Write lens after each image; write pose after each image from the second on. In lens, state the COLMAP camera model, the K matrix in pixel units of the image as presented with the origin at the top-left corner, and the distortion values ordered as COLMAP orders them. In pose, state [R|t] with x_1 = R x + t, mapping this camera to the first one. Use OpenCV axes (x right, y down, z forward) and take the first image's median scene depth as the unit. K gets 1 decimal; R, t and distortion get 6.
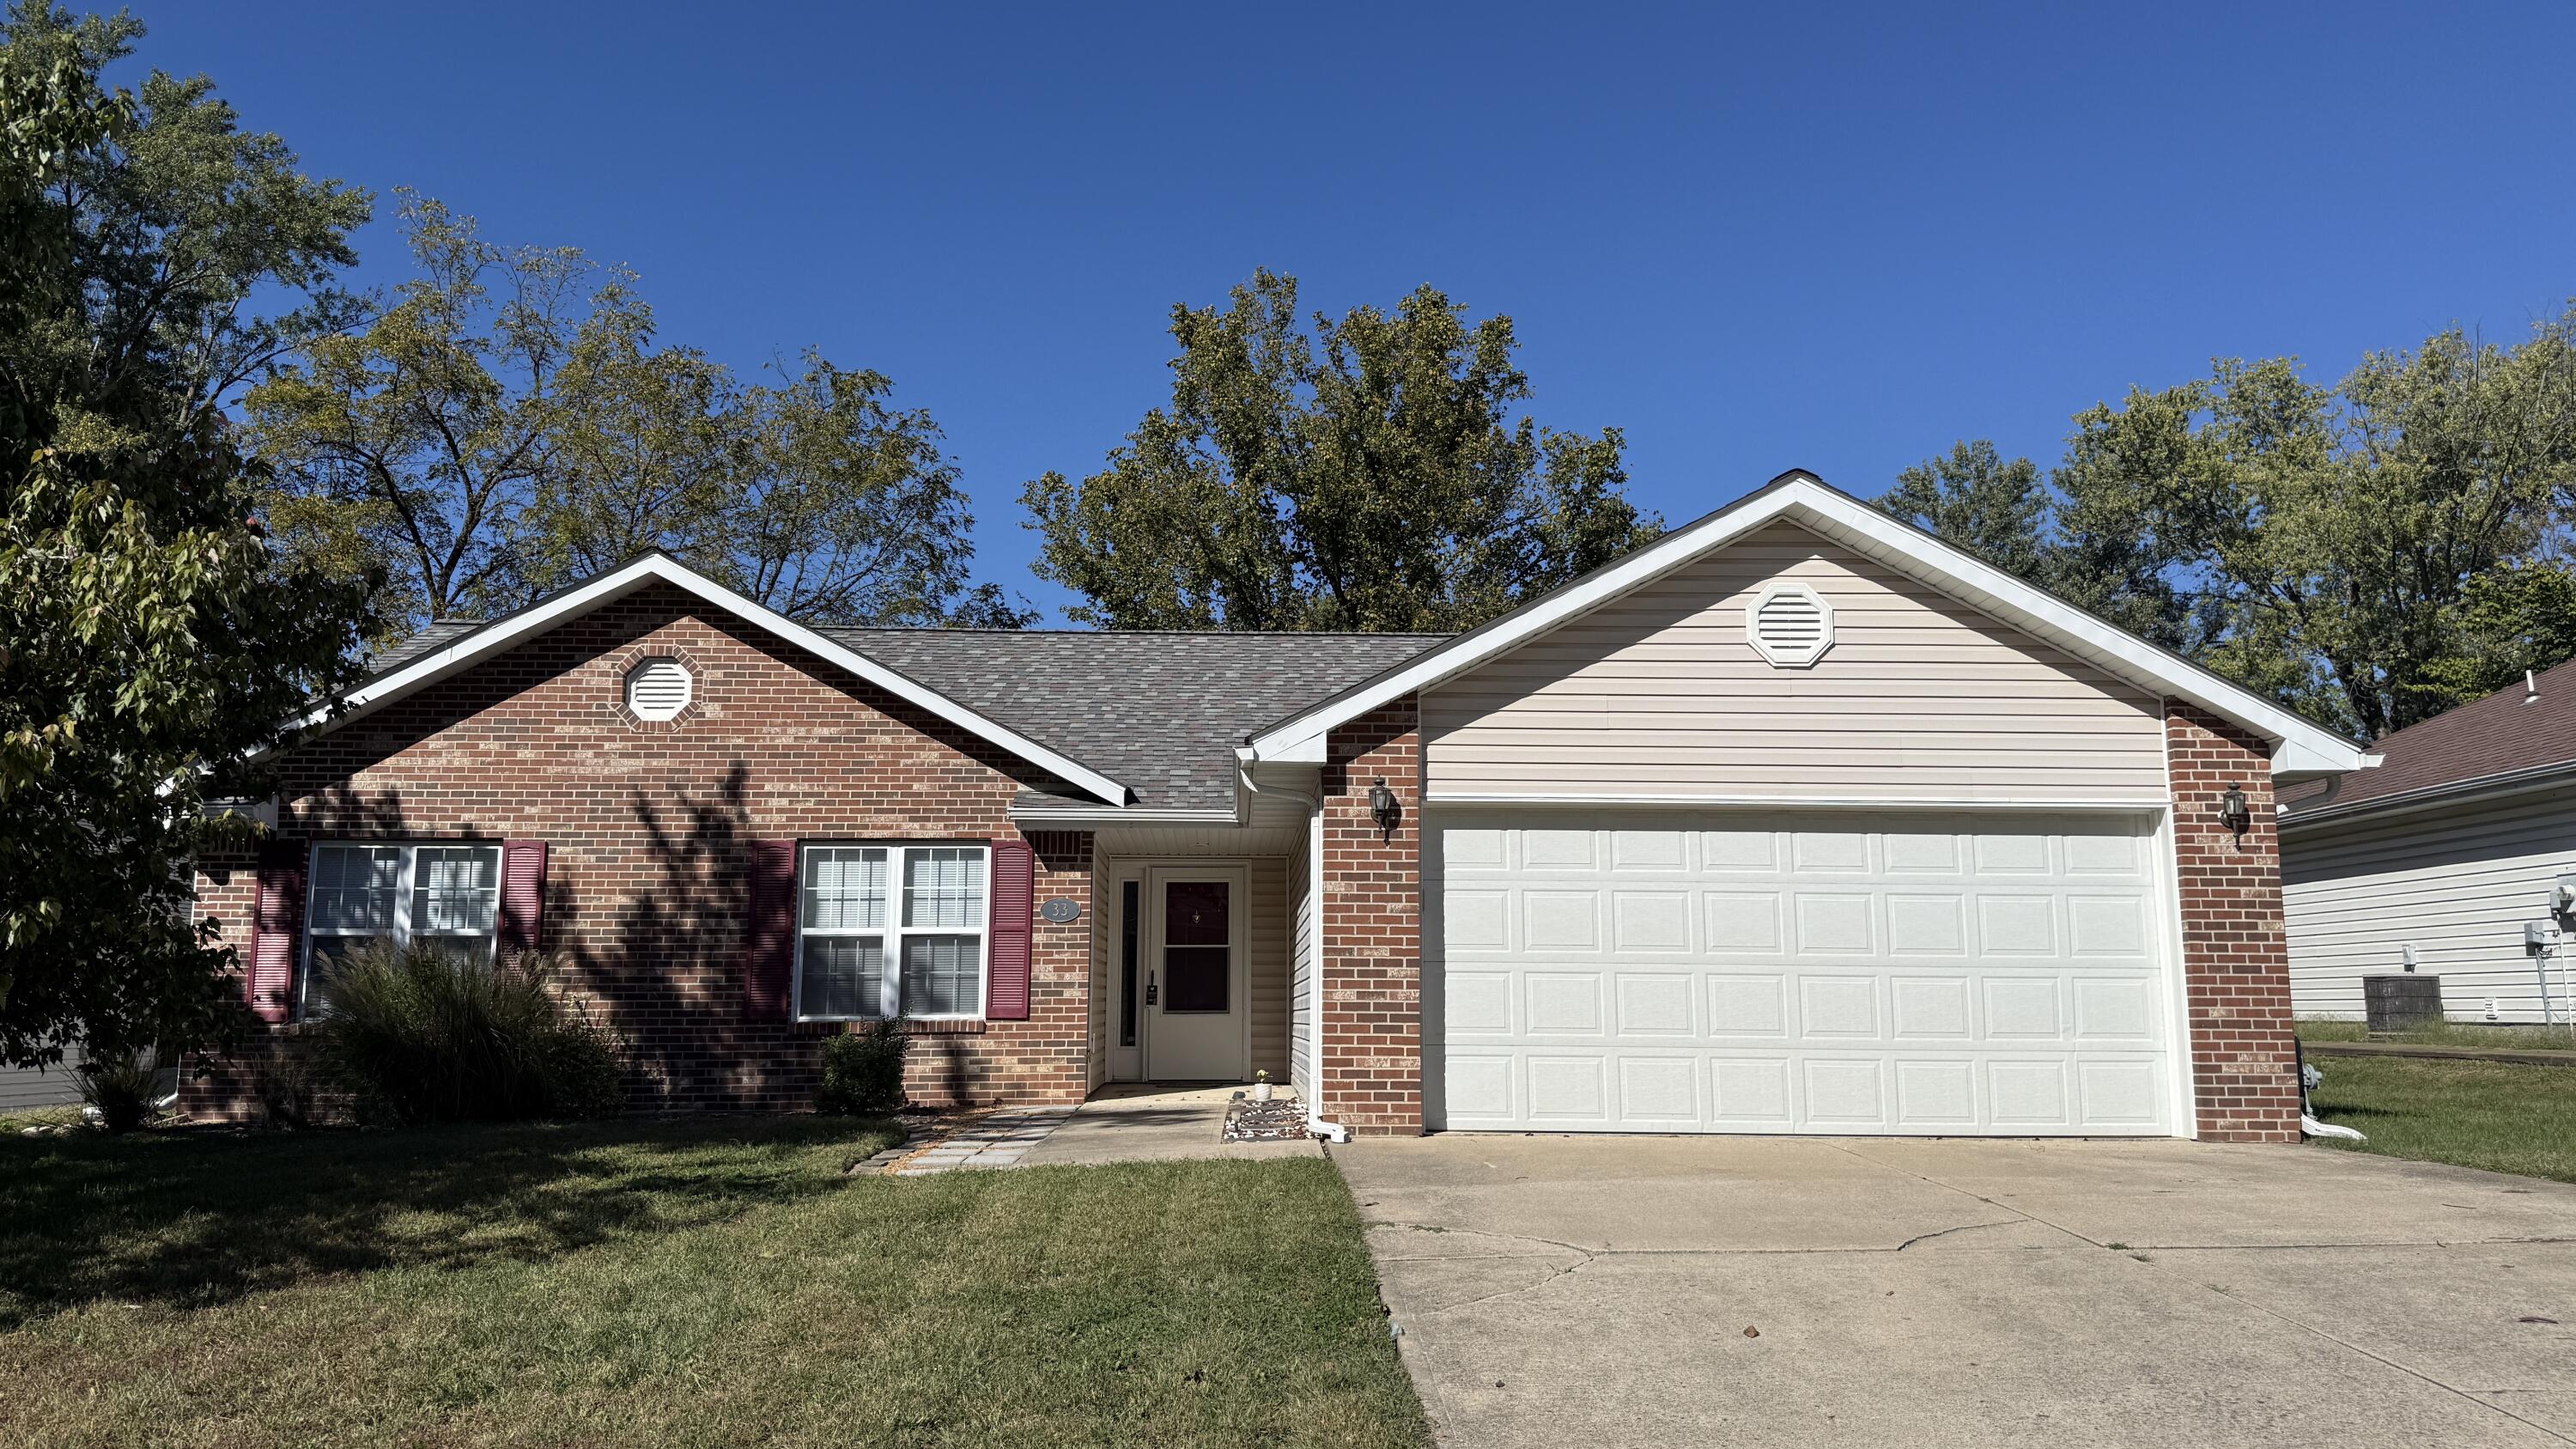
lens RADIAL K [[1848.2, 0, 1318.4], [0, 1848.2, 722.5], [0, 0, 1]] dist [0.150354, -0.251145]
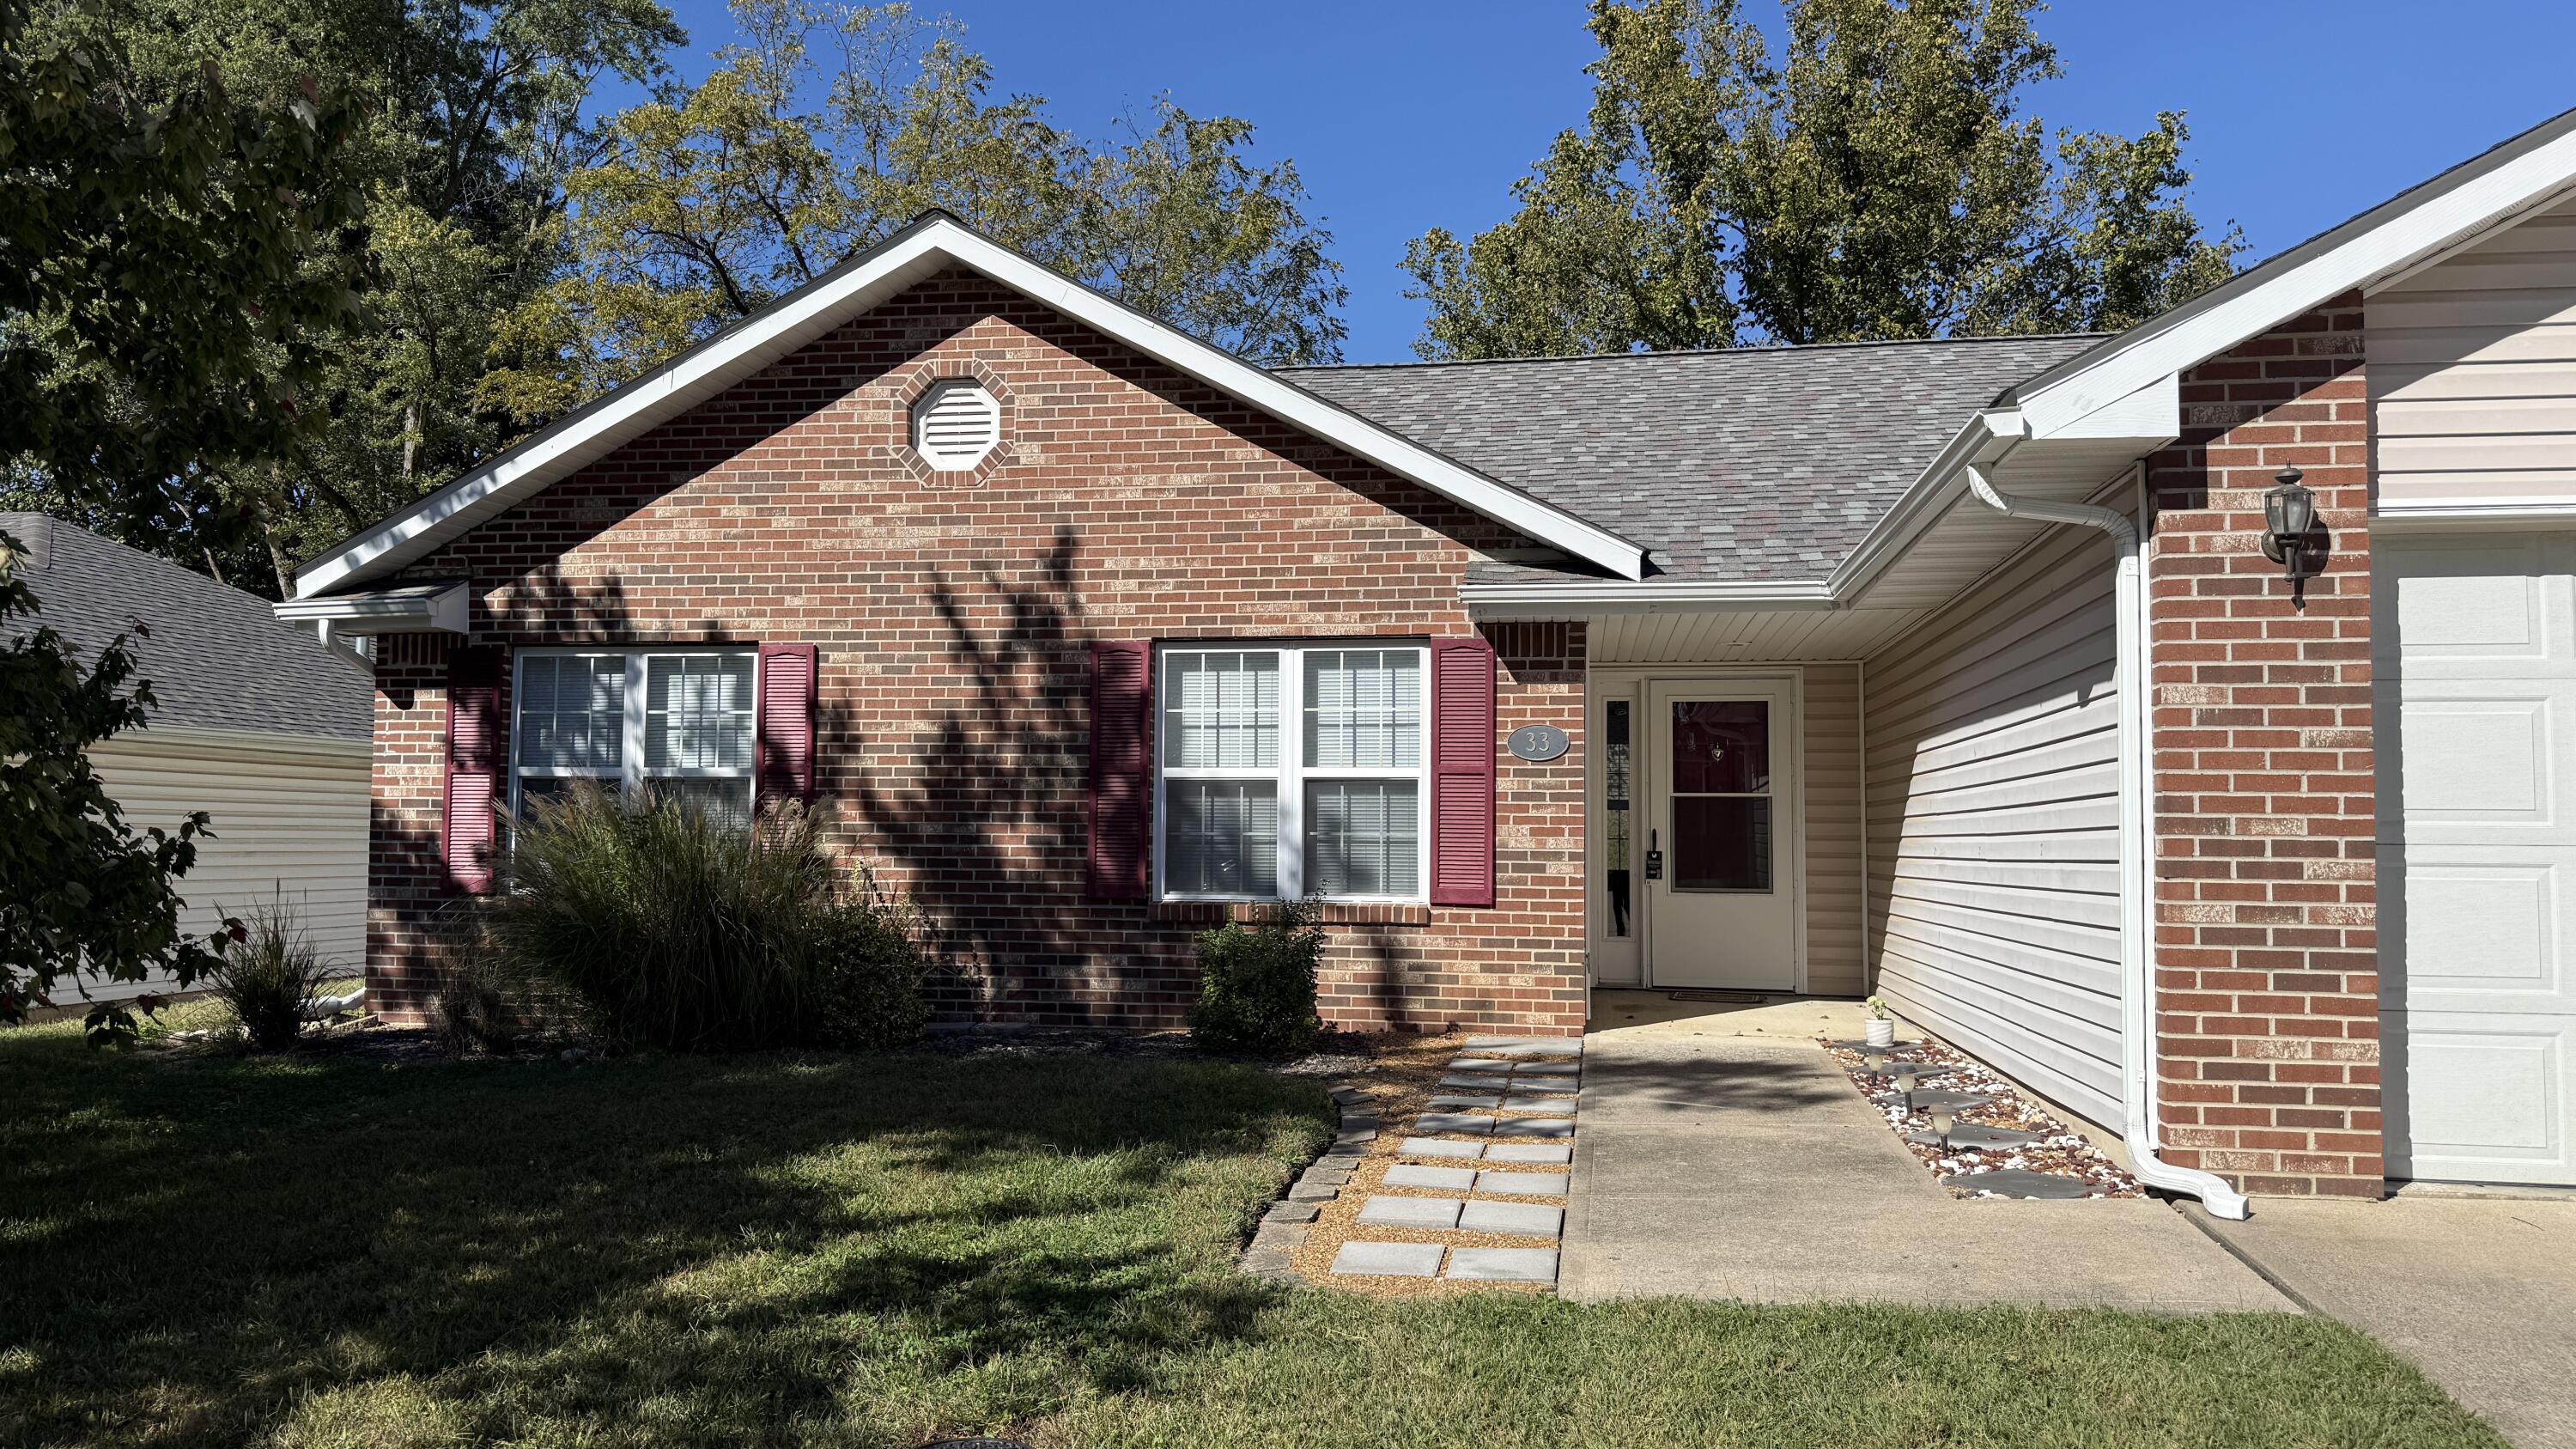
lens RADIAL K [[1848.2, 0, 1318.4], [0, 1848.2, 722.5], [0, 0, 1]] dist [0.150354, -0.251145]
pose [[0.981651, -0.005509, -0.190605, -0.089849], [0.022659, 0.995870, 0.087913, 0.034637], [0.189334, -0.090619, 0.977722, 0.344597]]
